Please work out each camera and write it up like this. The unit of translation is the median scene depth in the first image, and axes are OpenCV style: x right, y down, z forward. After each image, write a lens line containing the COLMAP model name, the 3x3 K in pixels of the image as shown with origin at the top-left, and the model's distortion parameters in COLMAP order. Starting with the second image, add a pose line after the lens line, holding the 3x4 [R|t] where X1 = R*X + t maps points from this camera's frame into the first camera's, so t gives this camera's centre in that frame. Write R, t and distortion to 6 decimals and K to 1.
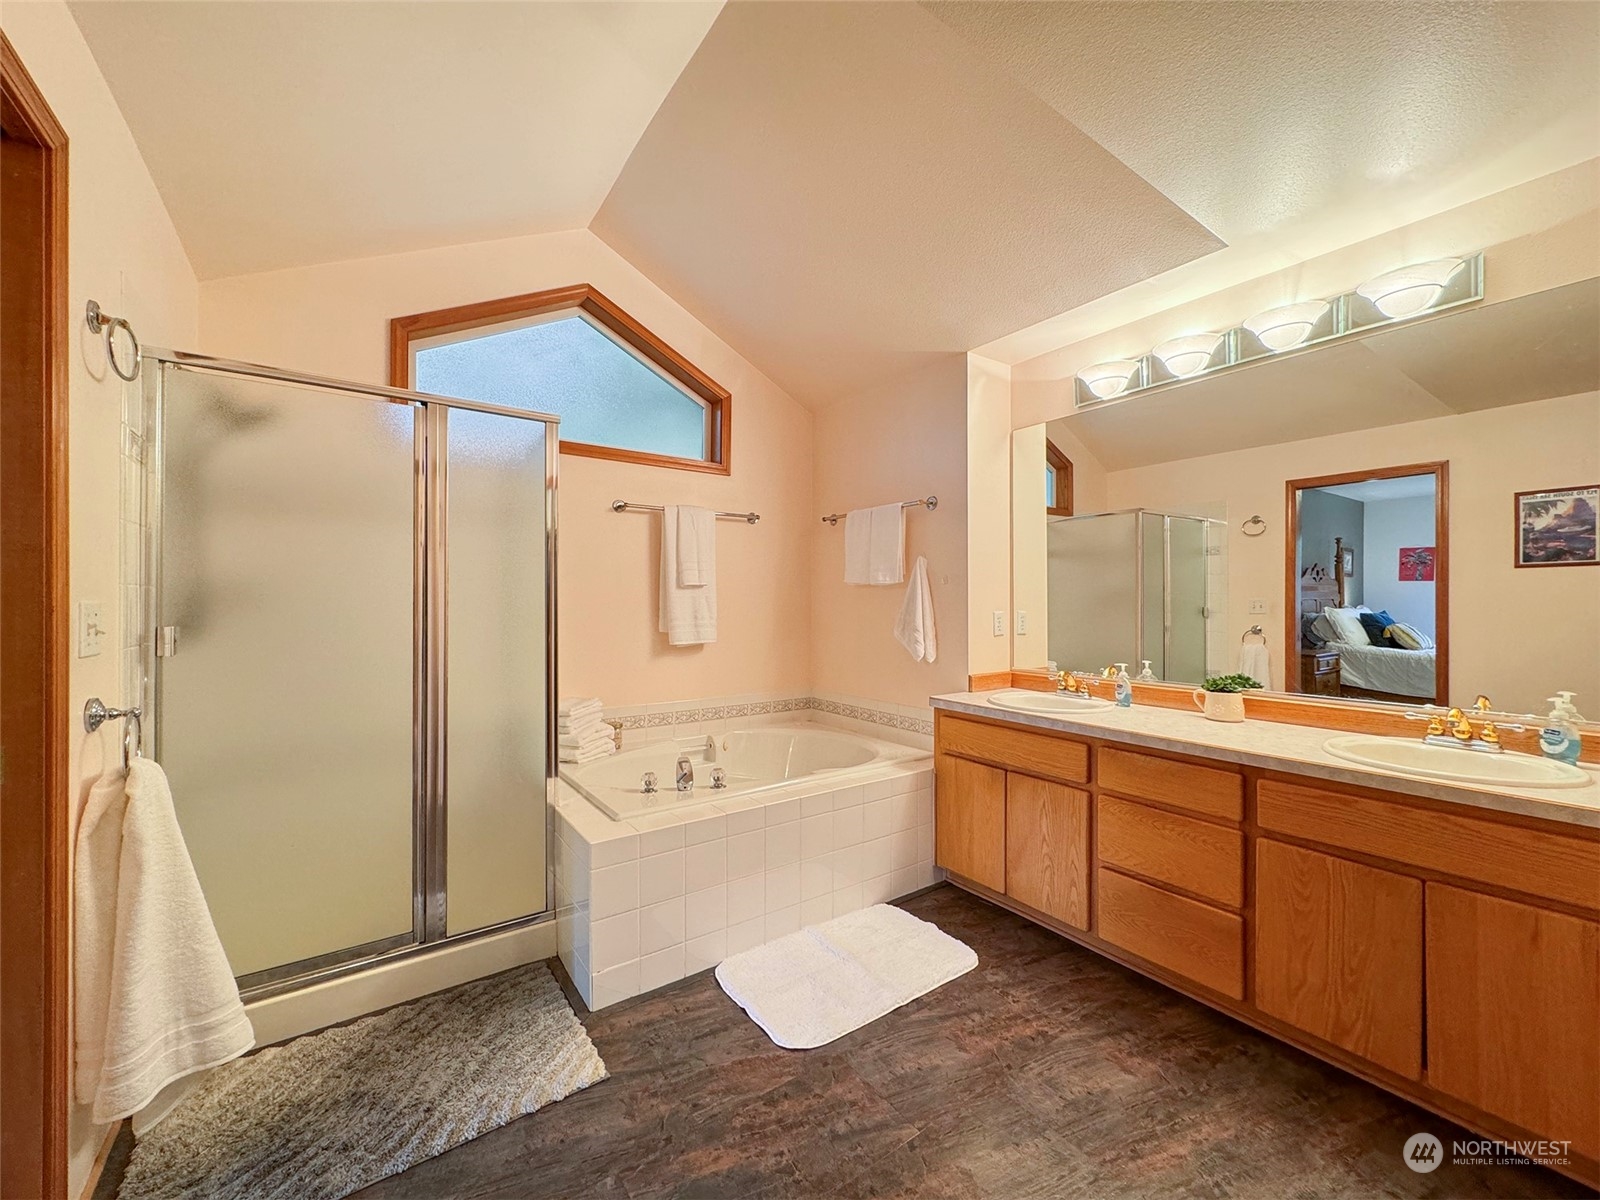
lens RADIAL K [[652.7, 0, 792.3], [0, 652.7, 590.0], [0, 0, 1]] dist [-0.001680, -0.000132]
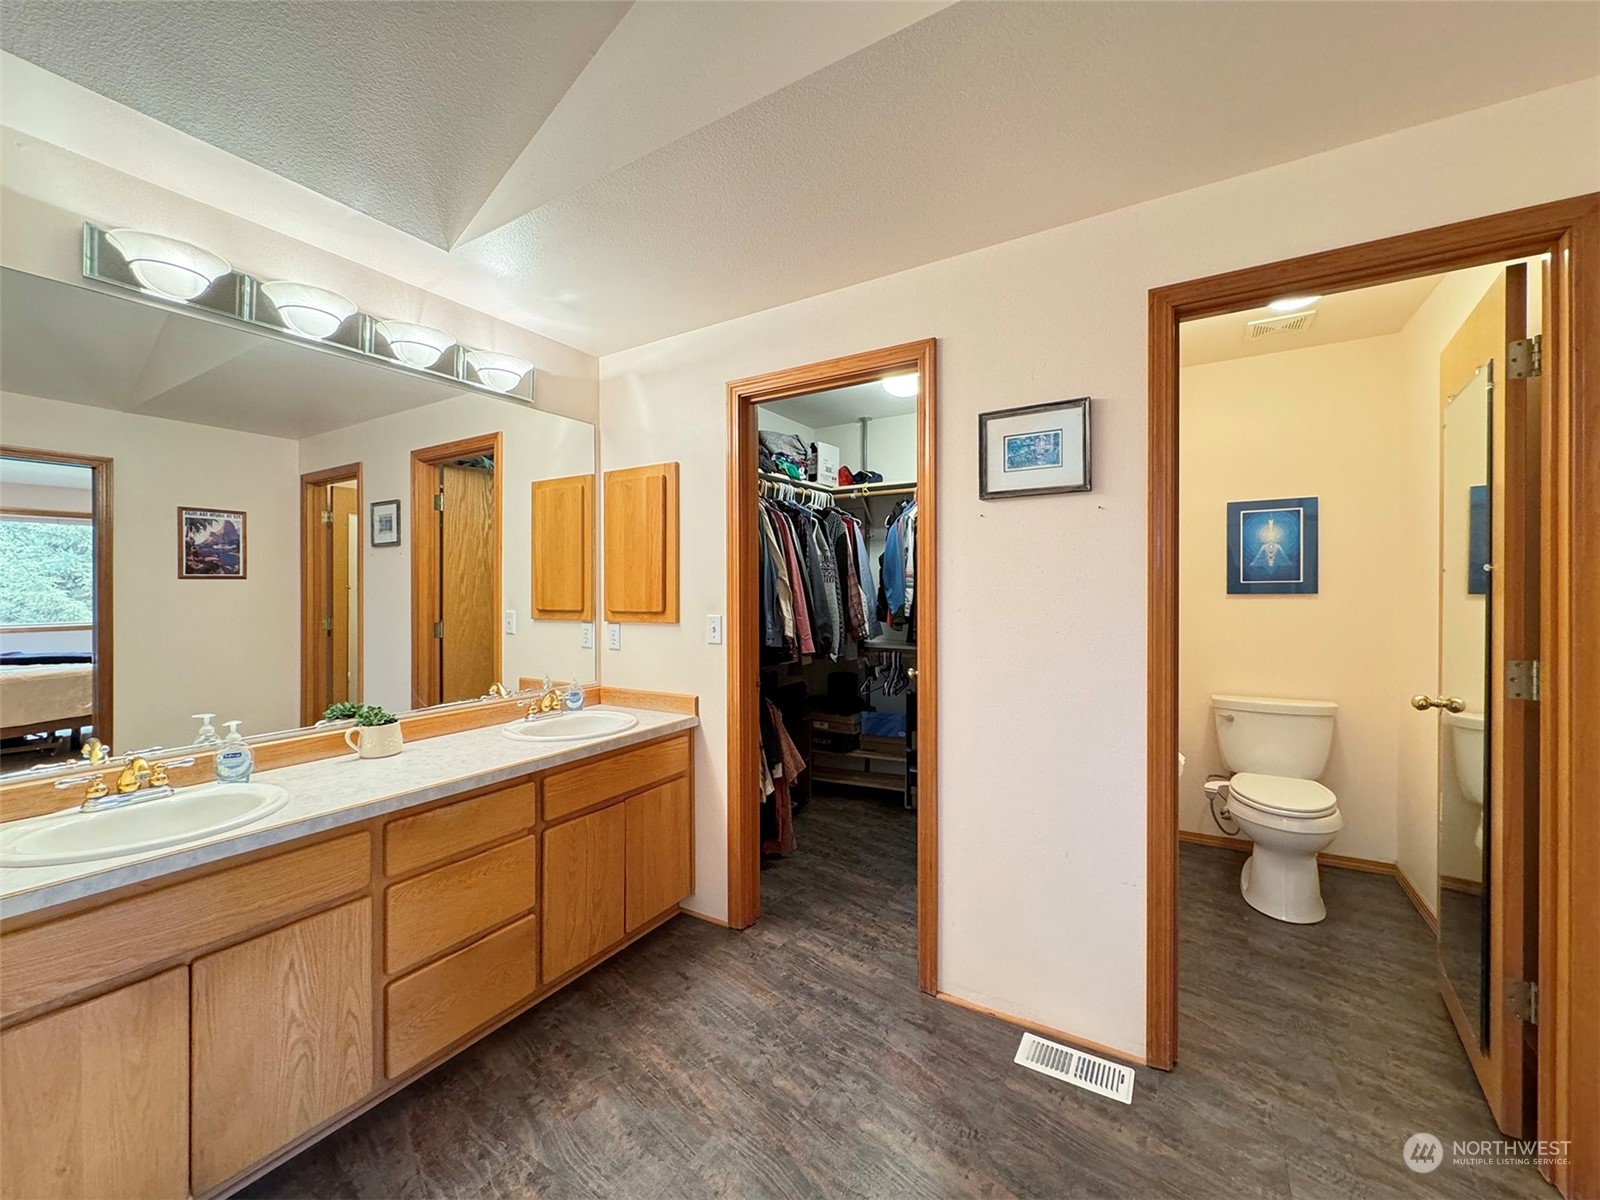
lens RADIAL K [[652.7, 0, 792.3], [0, 652.7, 590.0], [0, 0, 1]] dist [-0.001680, -0.000132]
pose [[-0.416867, 0.004254, 0.908958, -0.386761], [-0.006305, 0.999951, -0.007572, -0.023196], [-0.908946, -0.008887, -0.416820, 0.868350]]
